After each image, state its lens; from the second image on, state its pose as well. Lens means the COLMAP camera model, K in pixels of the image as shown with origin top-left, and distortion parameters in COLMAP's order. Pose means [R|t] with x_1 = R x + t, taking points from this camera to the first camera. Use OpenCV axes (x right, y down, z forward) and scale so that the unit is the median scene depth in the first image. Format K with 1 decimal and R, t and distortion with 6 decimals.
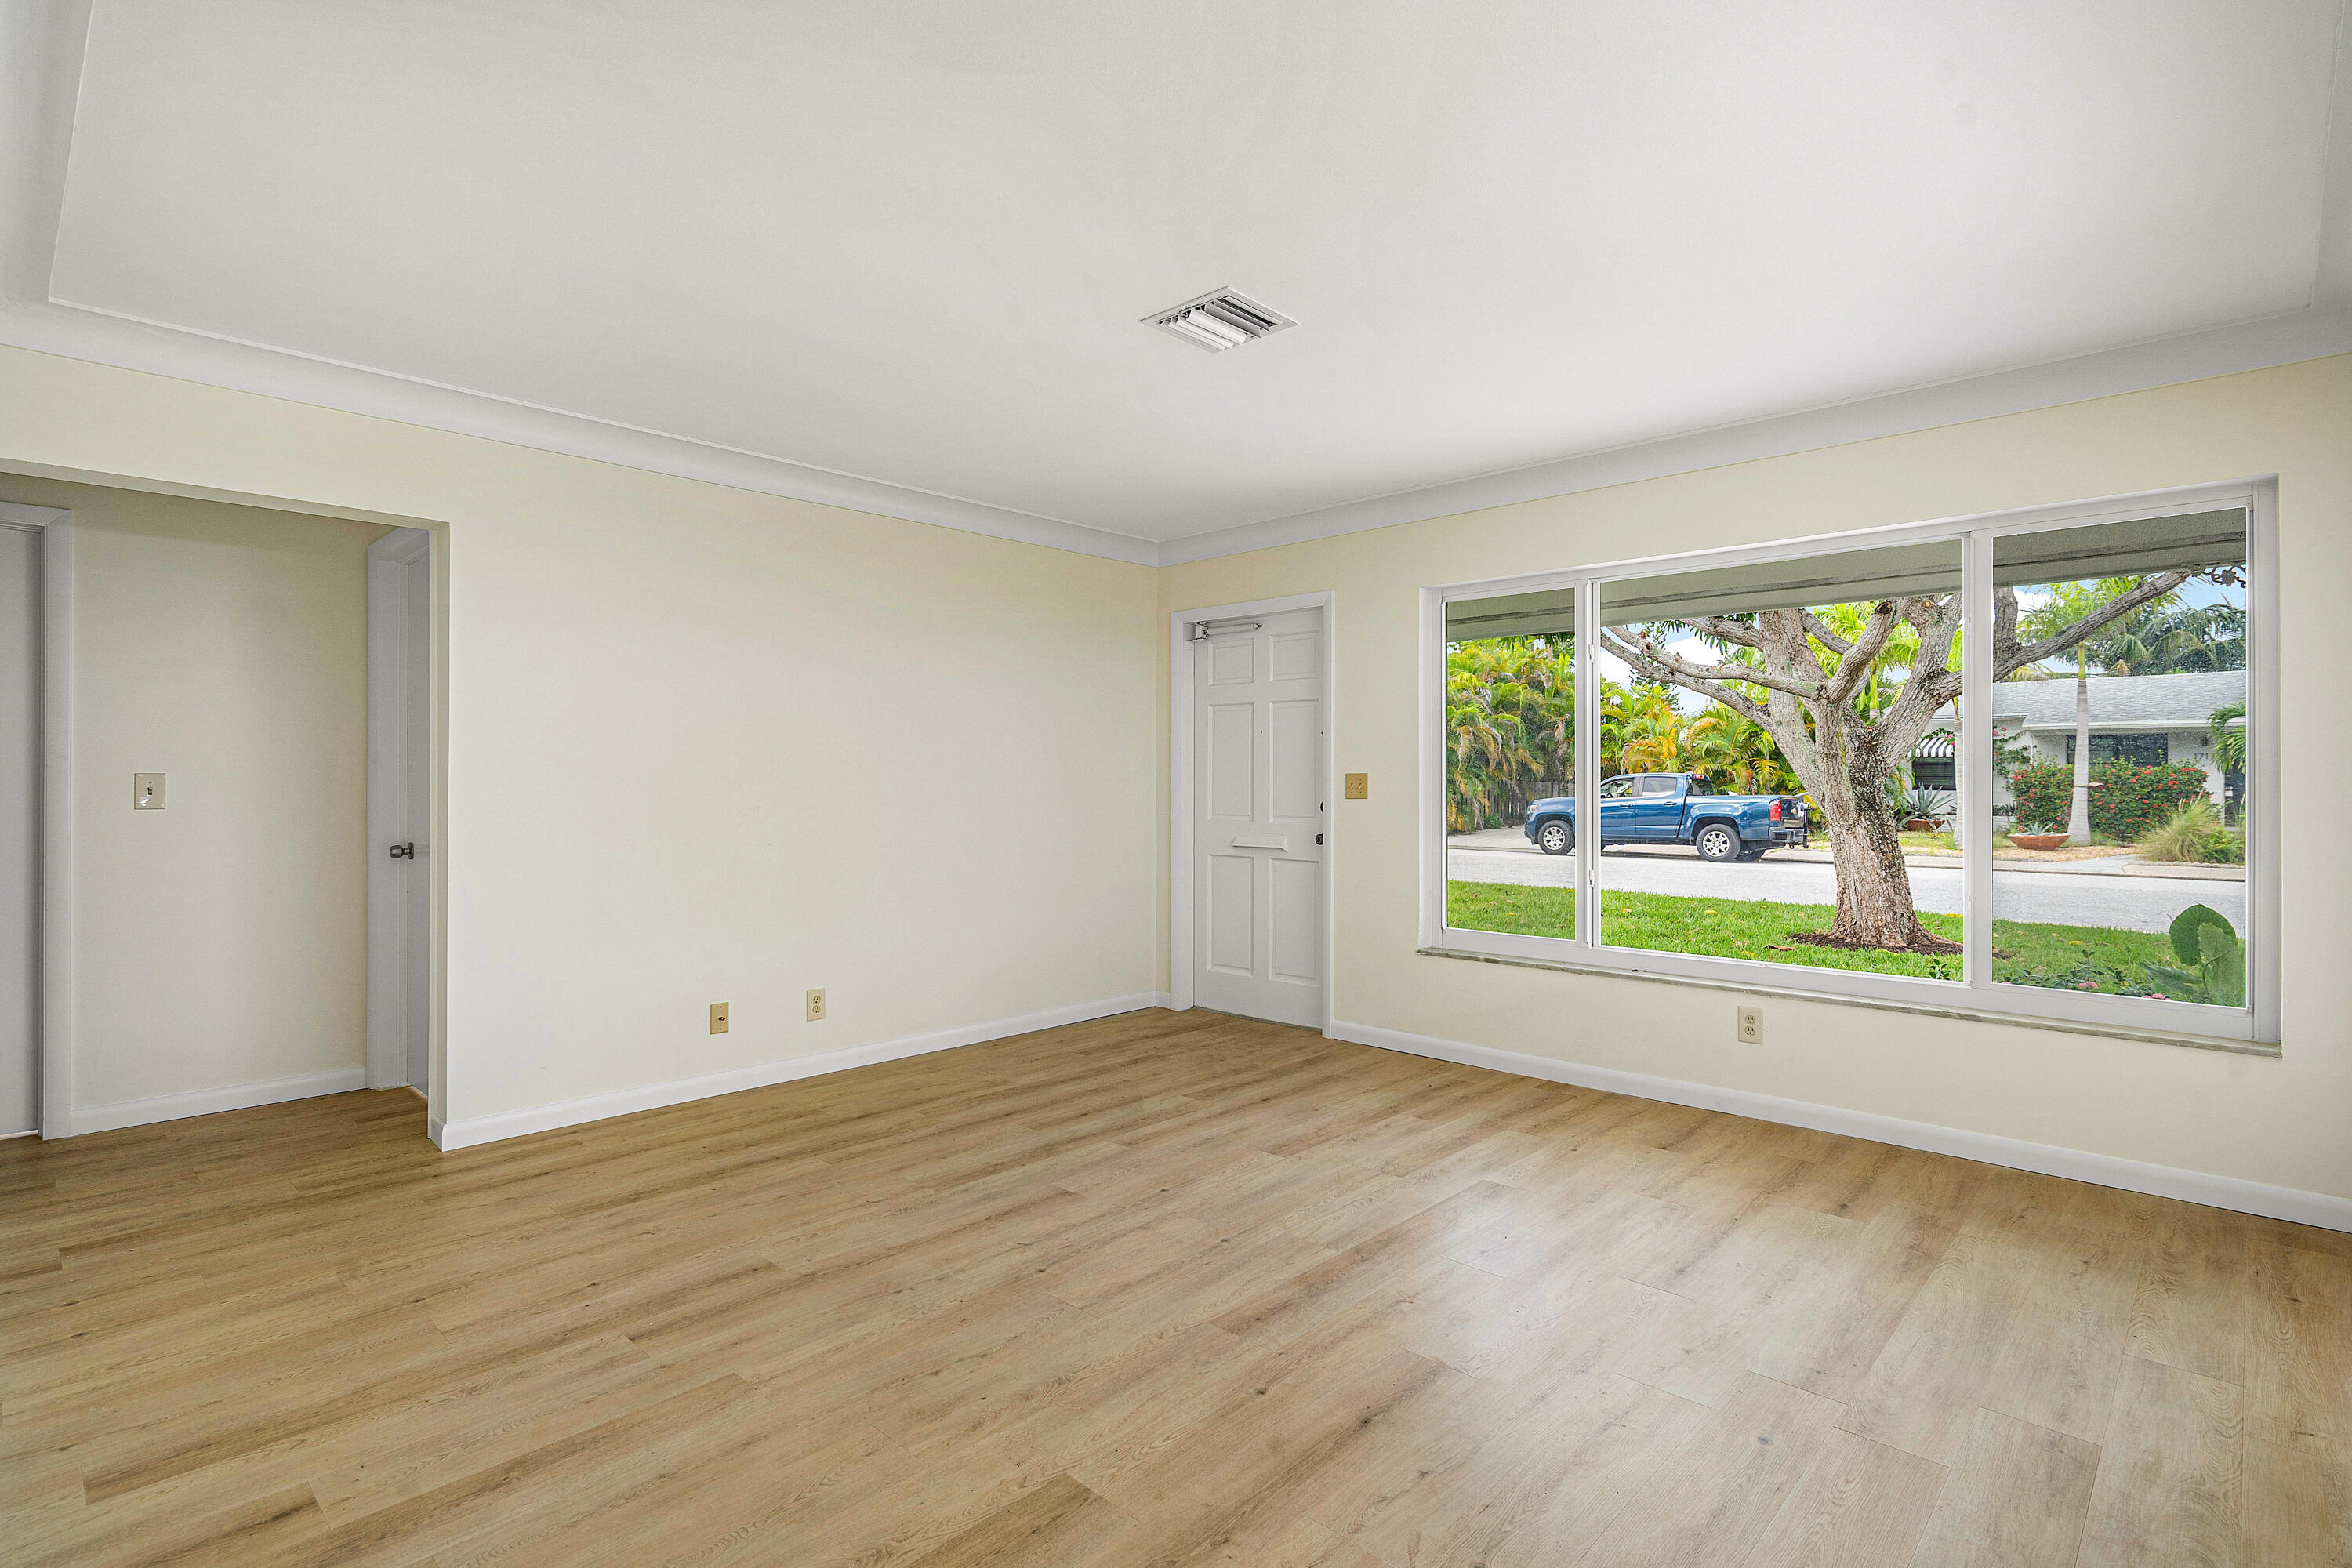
lens RADIAL K [[1123.6, 0, 1165.4], [0, 1123.6, 781.9], [0, 0, 1]] dist [-0.010072, 0.000476]
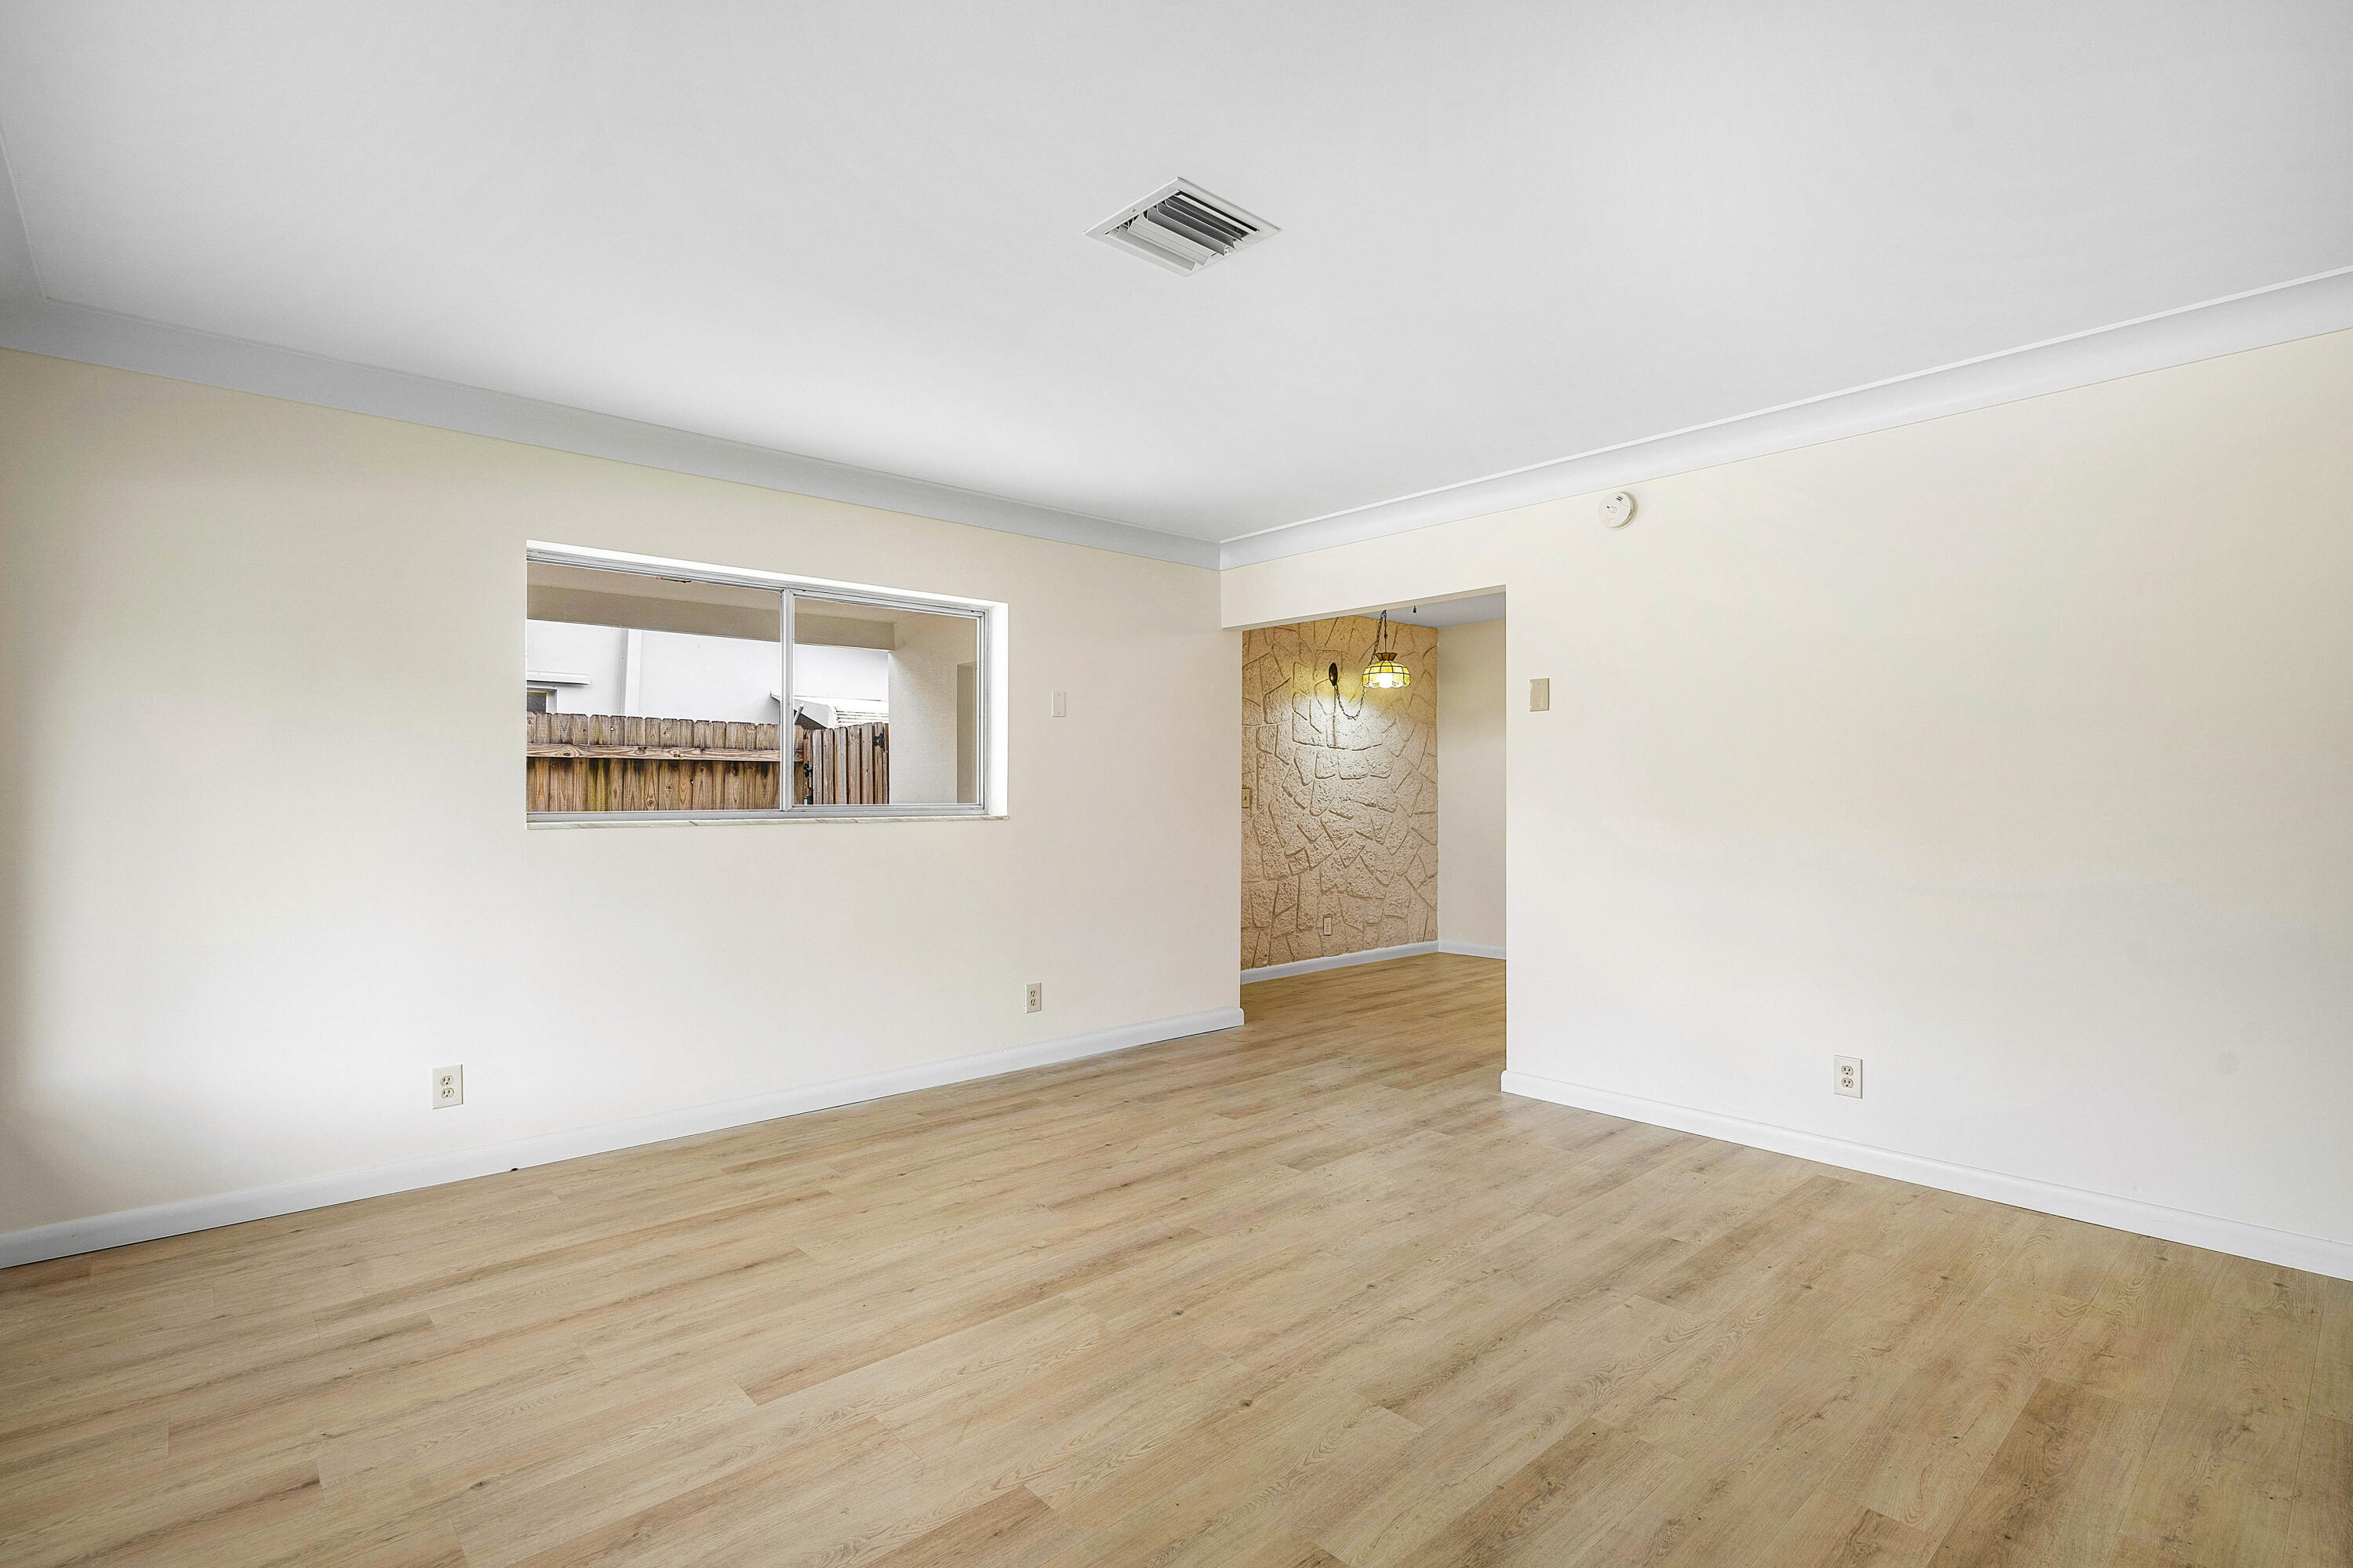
lens RADIAL K [[1124.1, 0, 1170.8], [0, 1124.1, 789.3], [0, 0, 1]] dist [-0.010072, 0.000476]
pose [[-0.997273, 0.001508, 0.073781, -0.006668], [0.001371, 0.999997, -0.001910, -0.003399], [-0.073783, -0.001804, -0.997273, 1.817465]]
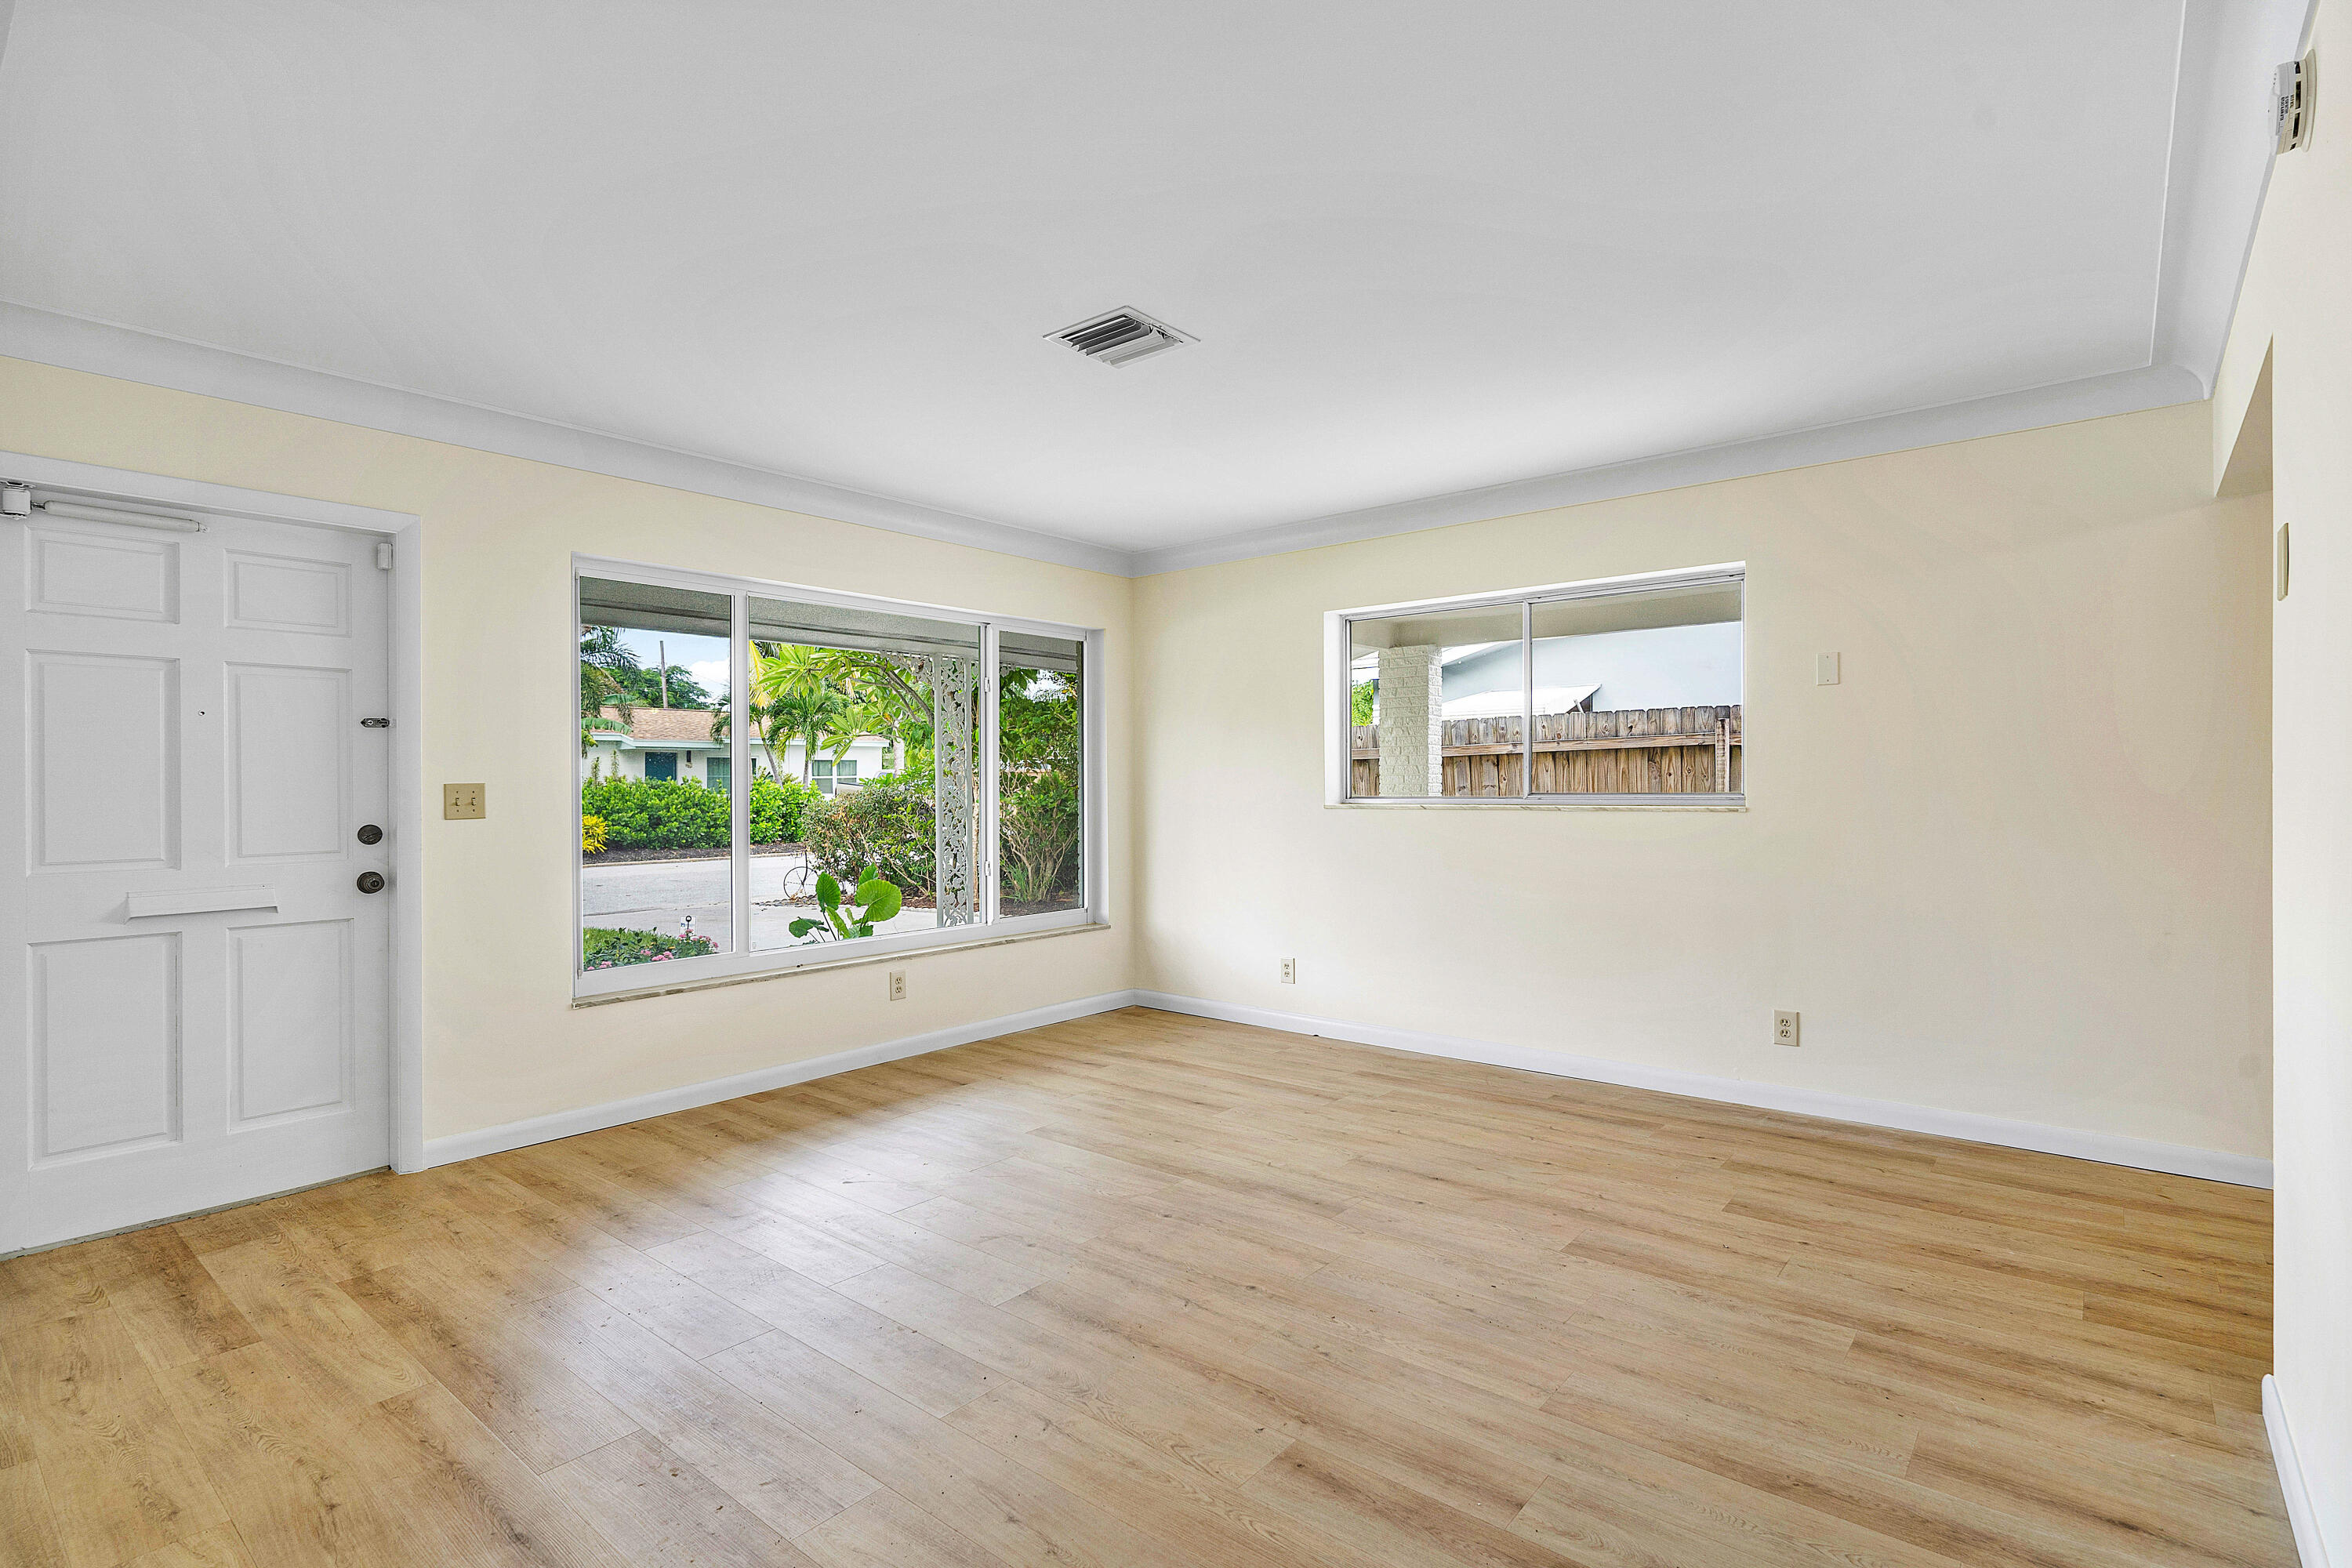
lens RADIAL K [[1123.6, 0, 1168.7], [0, 1123.6, 784.5], [0, 0, 1]] dist [-0.010072, 0.000476]
pose [[-0.059209, -0.000872, 0.998245, -0.982010], [0.011021, 0.999938, 0.001527, -0.005642], [-0.998185, 0.011092, -0.059196, 1.019169]]
